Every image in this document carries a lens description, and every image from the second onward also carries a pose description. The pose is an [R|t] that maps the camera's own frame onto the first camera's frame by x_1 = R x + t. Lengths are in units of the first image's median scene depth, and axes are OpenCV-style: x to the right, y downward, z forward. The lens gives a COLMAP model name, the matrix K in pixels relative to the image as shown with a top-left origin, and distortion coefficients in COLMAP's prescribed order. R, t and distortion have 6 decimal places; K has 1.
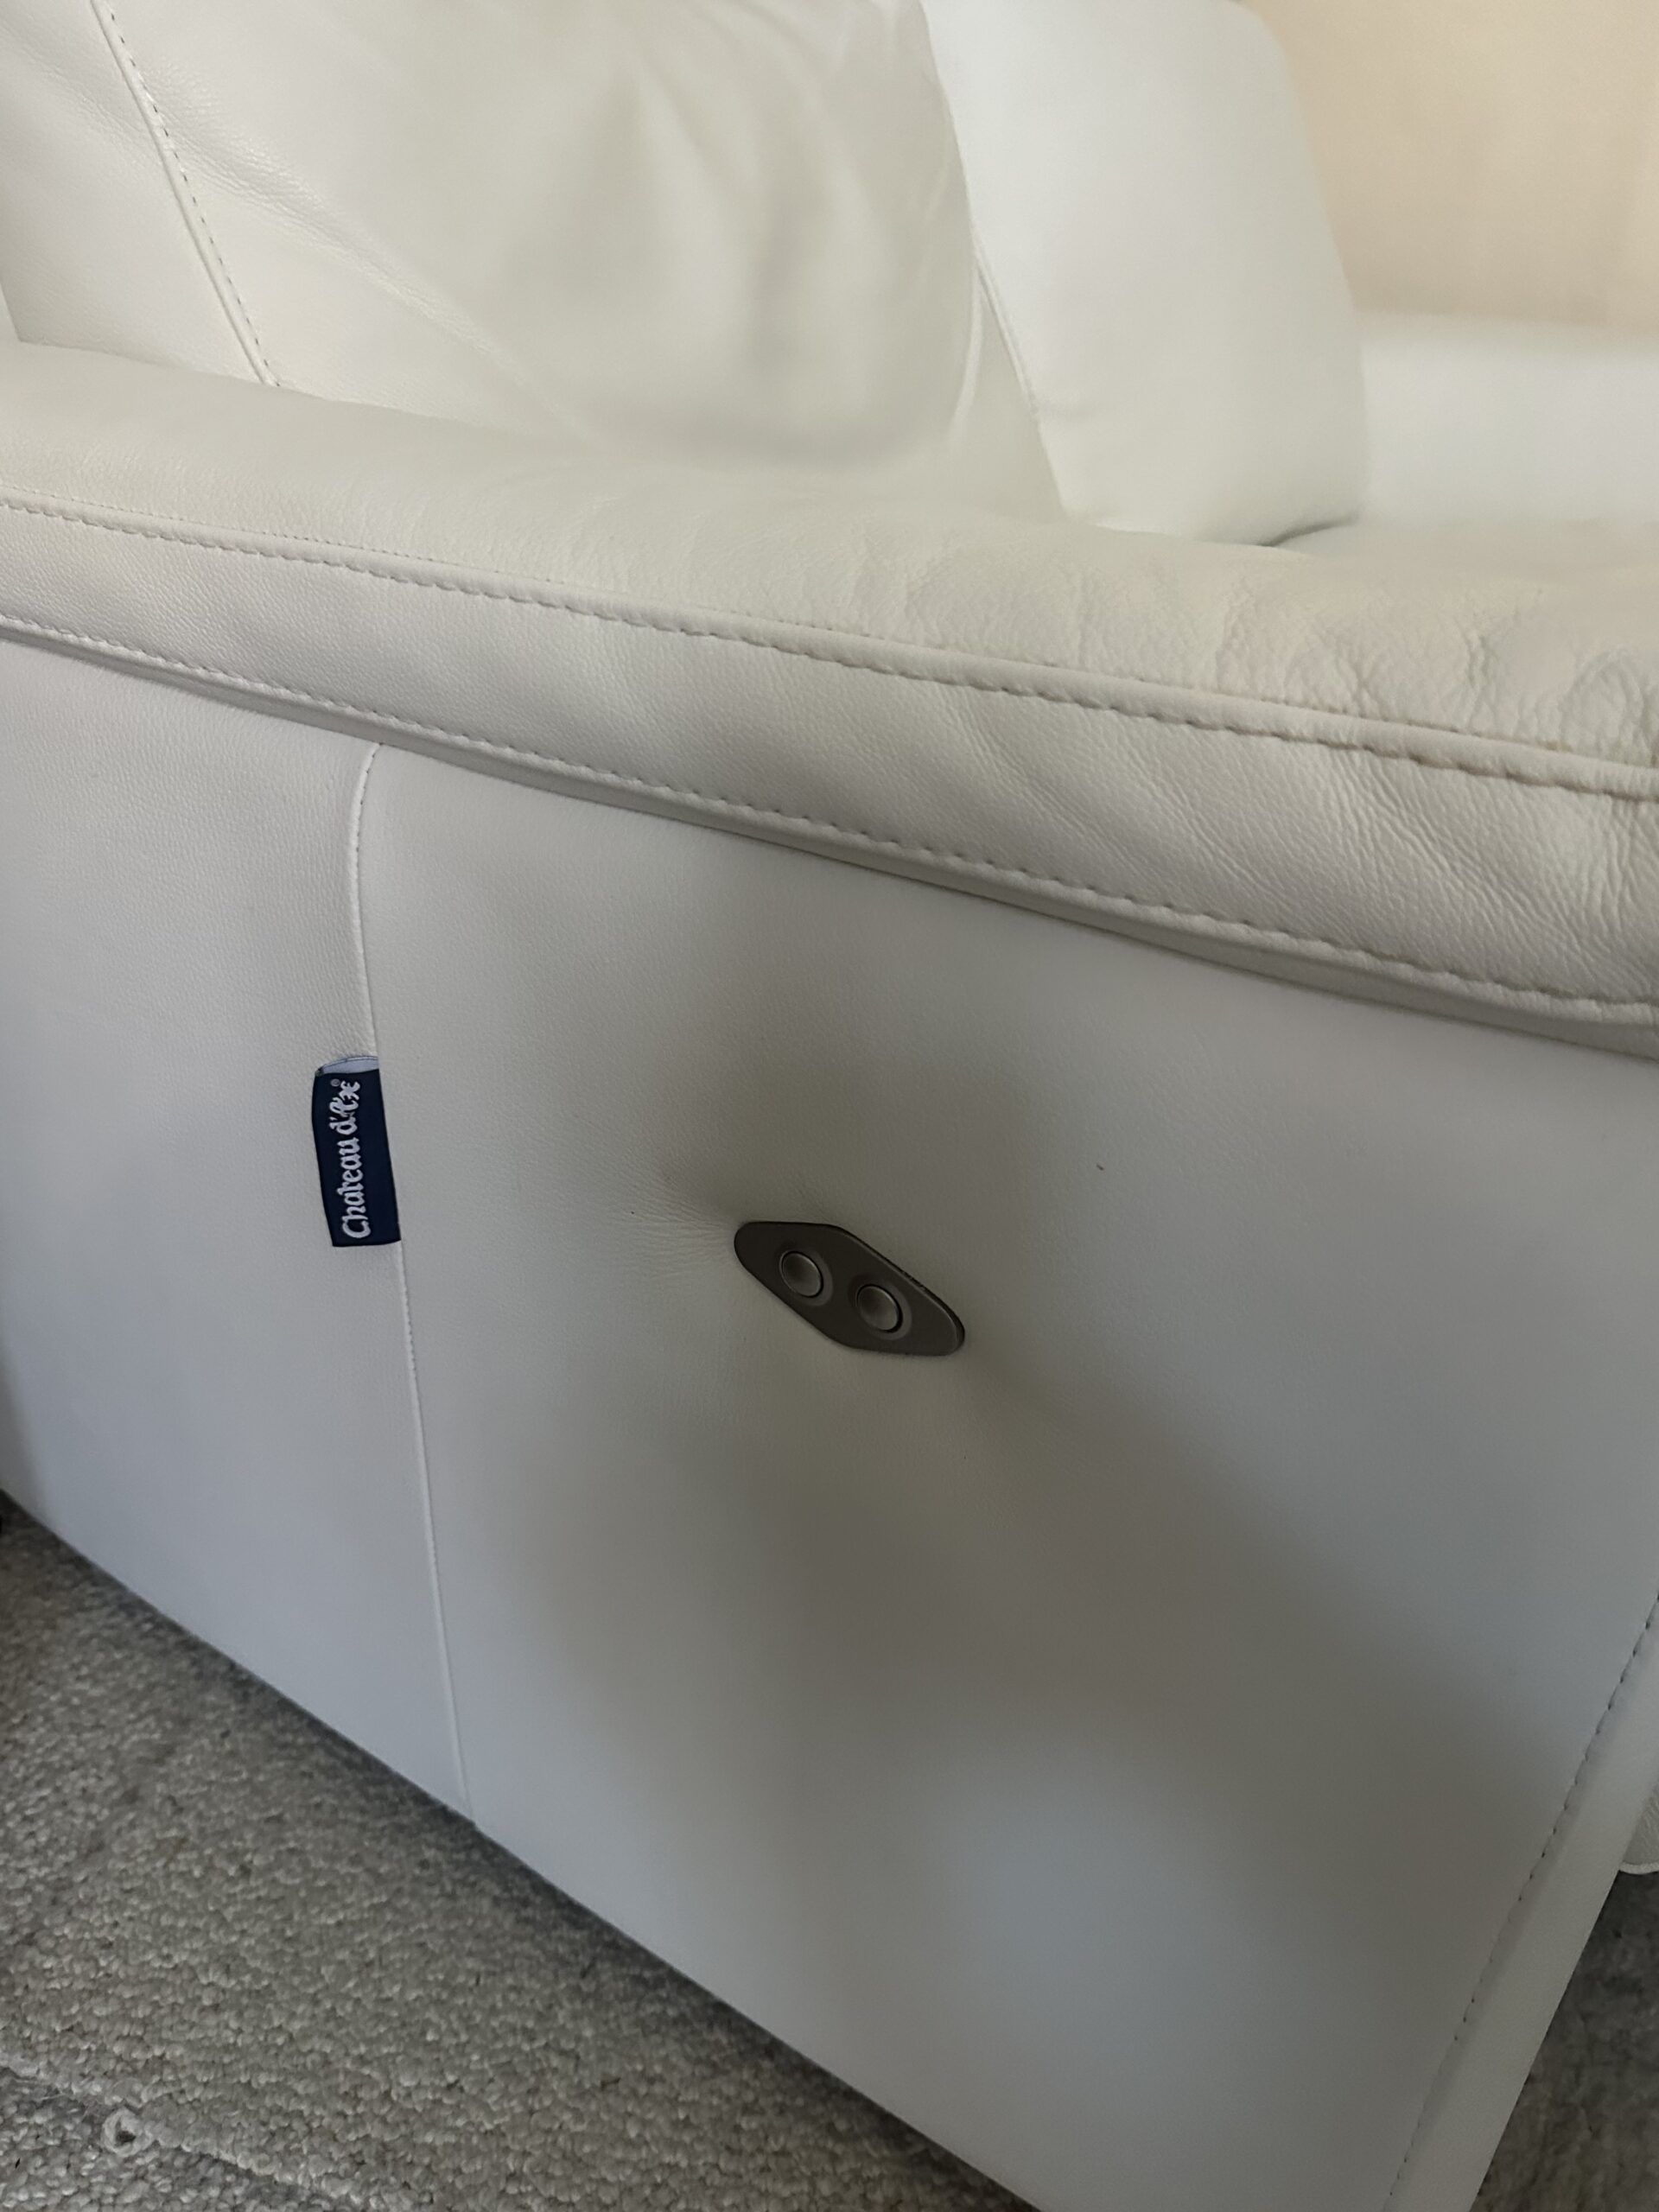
lens RADIAL K [[1684.0, 0, 826.5], [0, 1684.0, 1101.6], [0, 0, 1]] dist [-0.015129, -0.008237]
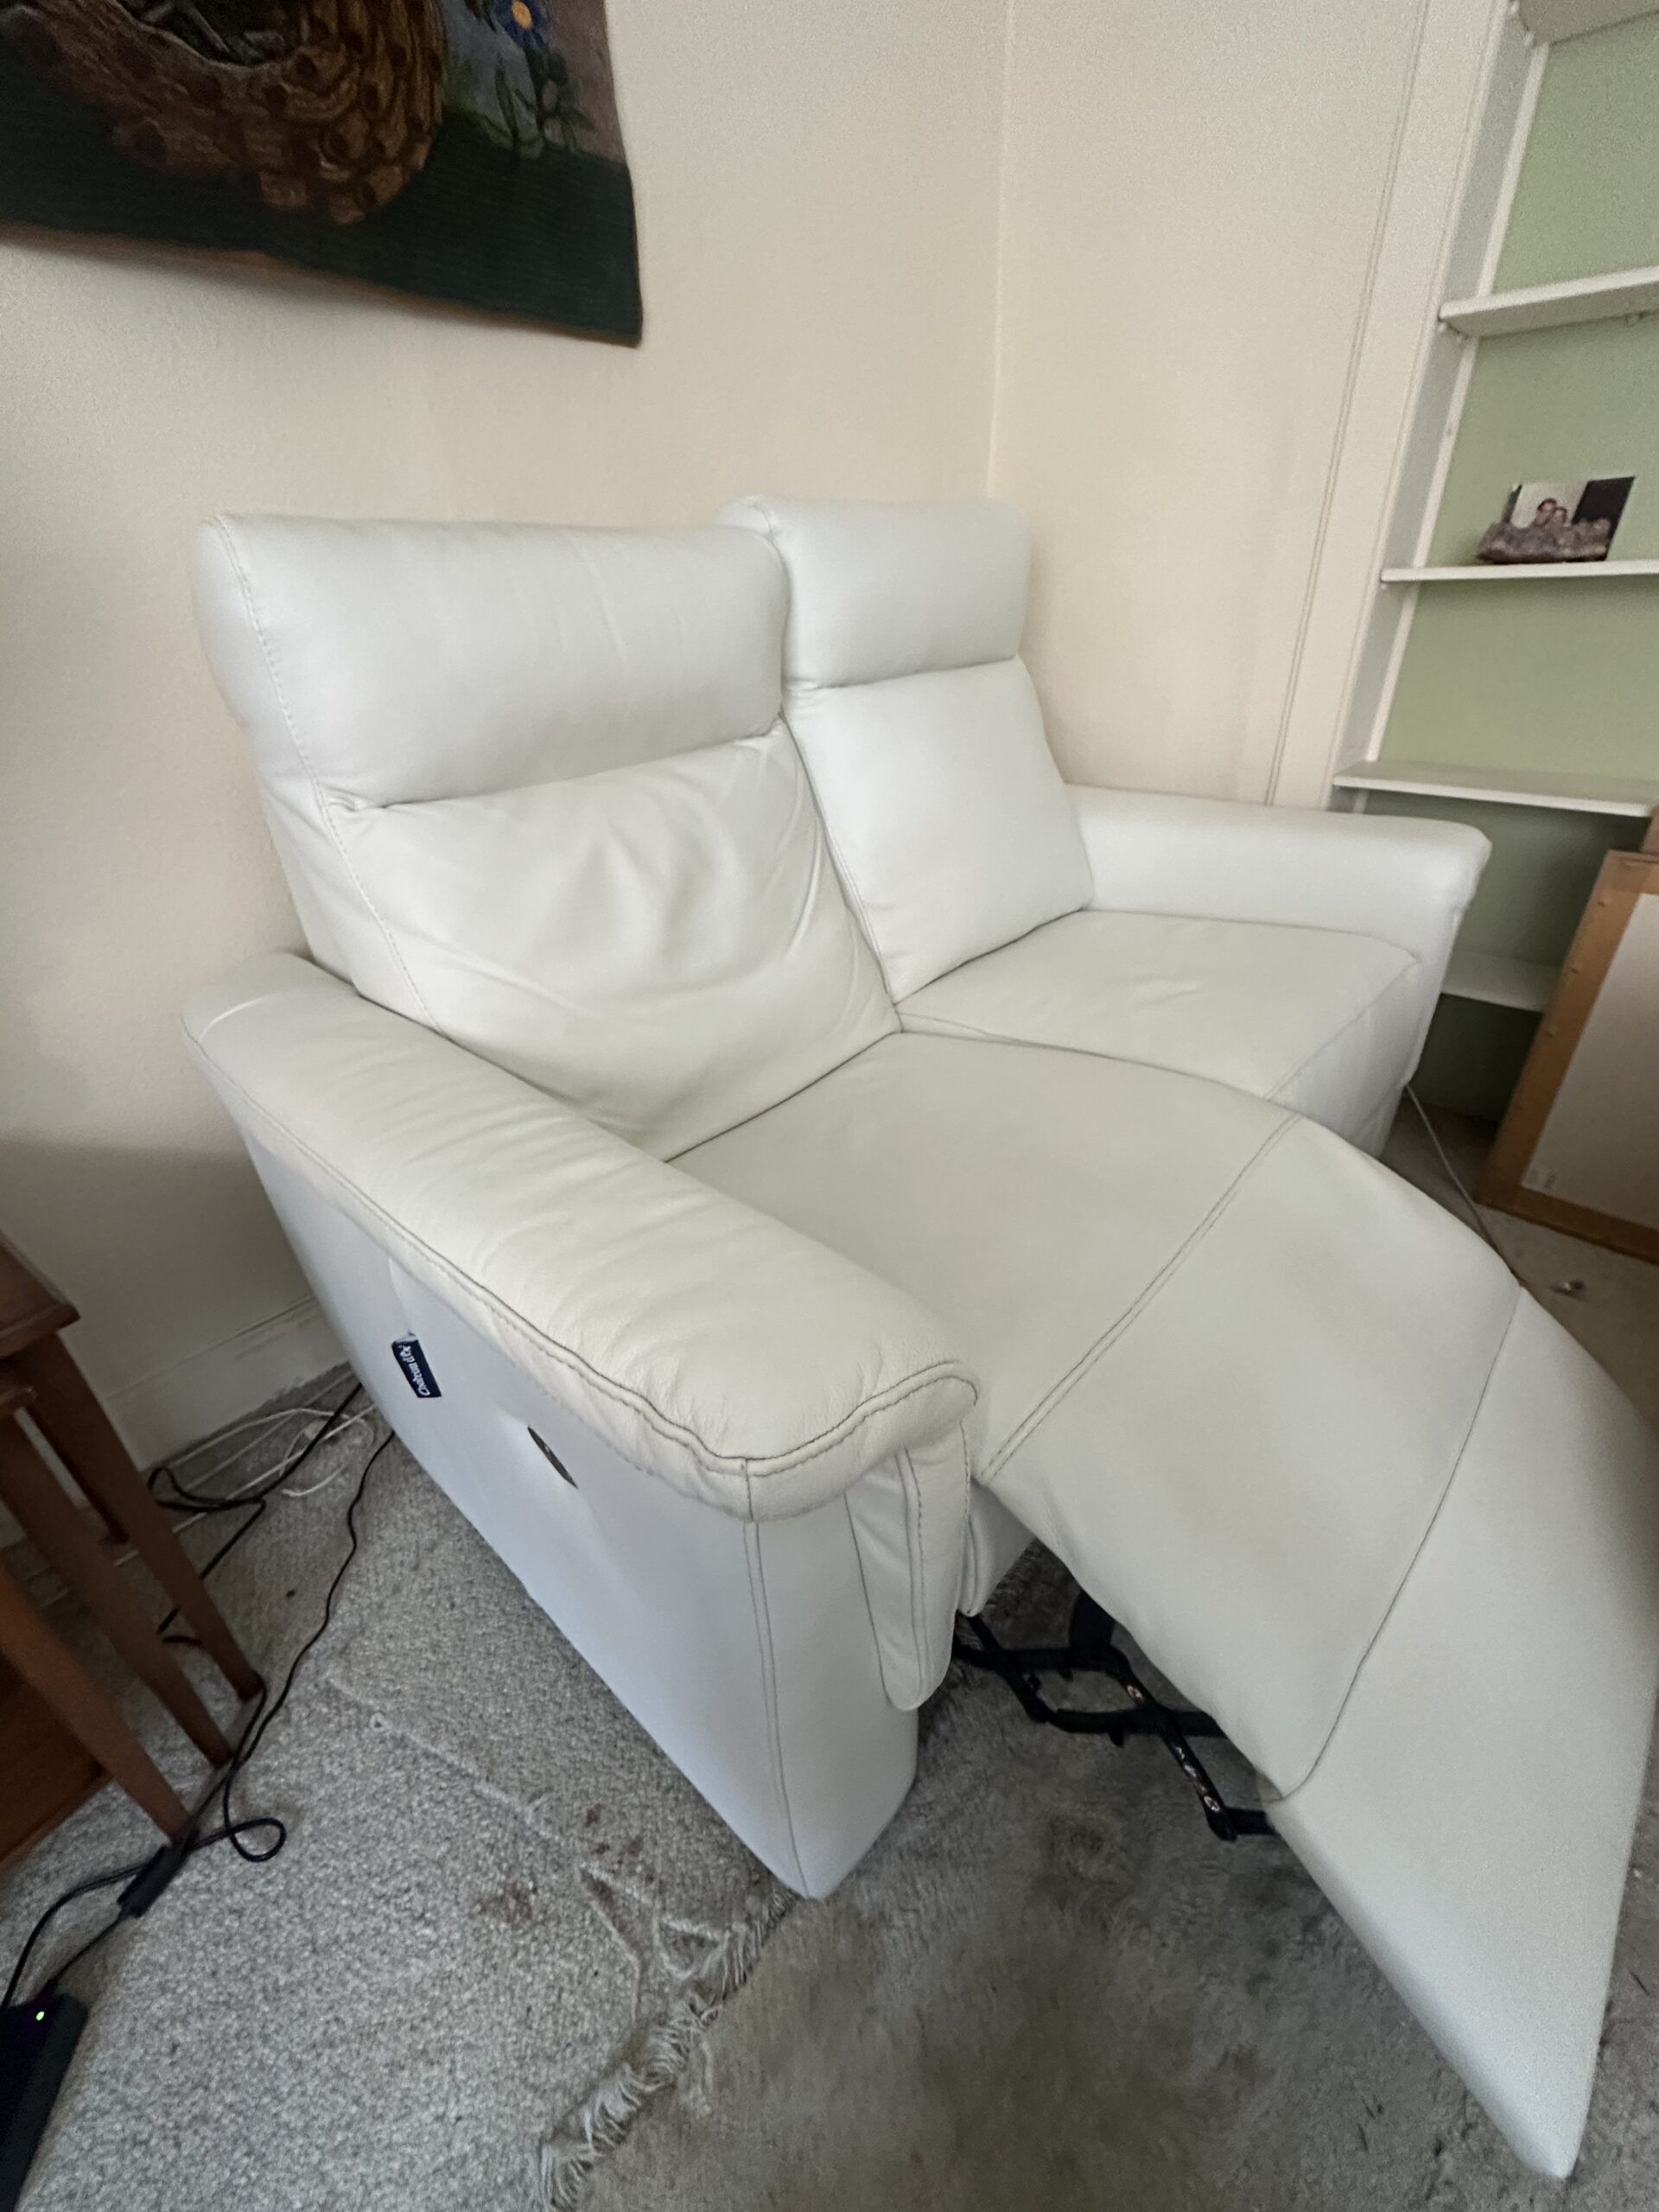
lens RADIAL K [[890.2, 0, 834.4], [0, 890.2, 1112.3], [0, 0, 1]] dist [0.001686, 0.000159]
pose [[0.987133, 0.000255, -0.159903, 0.438032], [0.002251, 0.999877, 0.015491, -0.293233], [0.159887, -0.015651, 0.987011, -0.178535]]
